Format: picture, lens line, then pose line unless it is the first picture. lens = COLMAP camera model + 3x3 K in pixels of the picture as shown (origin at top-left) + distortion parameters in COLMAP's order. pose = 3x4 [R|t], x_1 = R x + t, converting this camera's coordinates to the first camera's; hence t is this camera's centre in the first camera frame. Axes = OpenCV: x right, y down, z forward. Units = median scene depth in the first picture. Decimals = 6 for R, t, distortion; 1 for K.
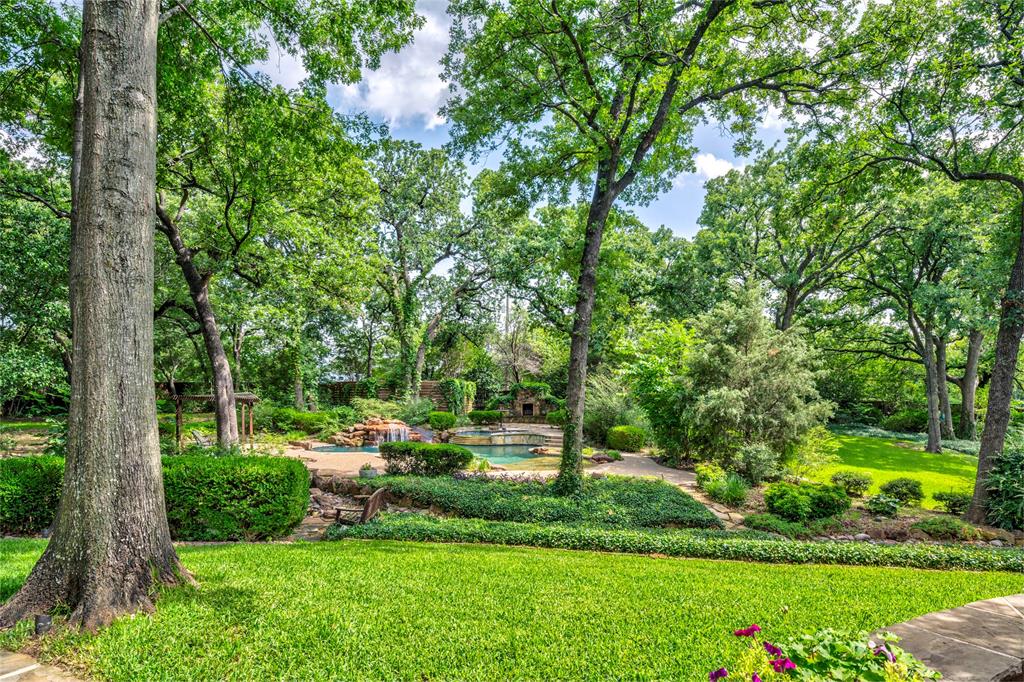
lens RADIAL K [[566.6, 0, 504.8], [0, 566.6, 398.9], [0, 0, 1]] dist [-0.006558, -0.003052]
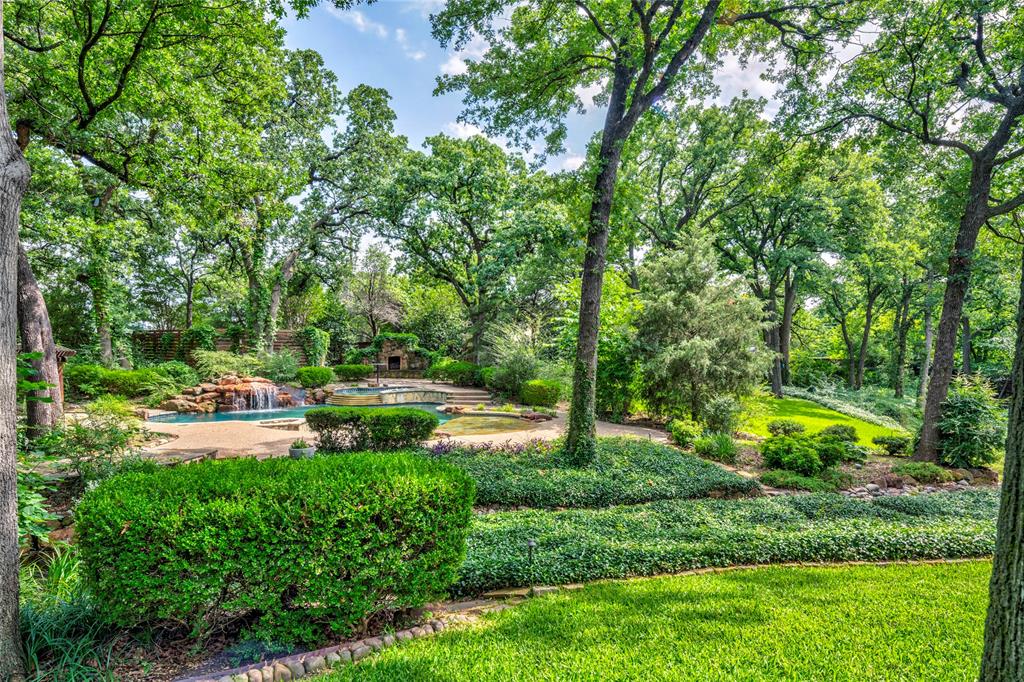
lens RADIAL K [[566.6, 0, 509.3], [0, 566.6, 348.5], [0, 0, 1]] dist [-0.006558, -0.003052]
pose [[0.937982, -0.000547, 0.346684, -0.133639], [0.002656, 0.999981, -0.005608, 0.001667], [-0.346675, 0.006181, 0.937965, 0.124209]]
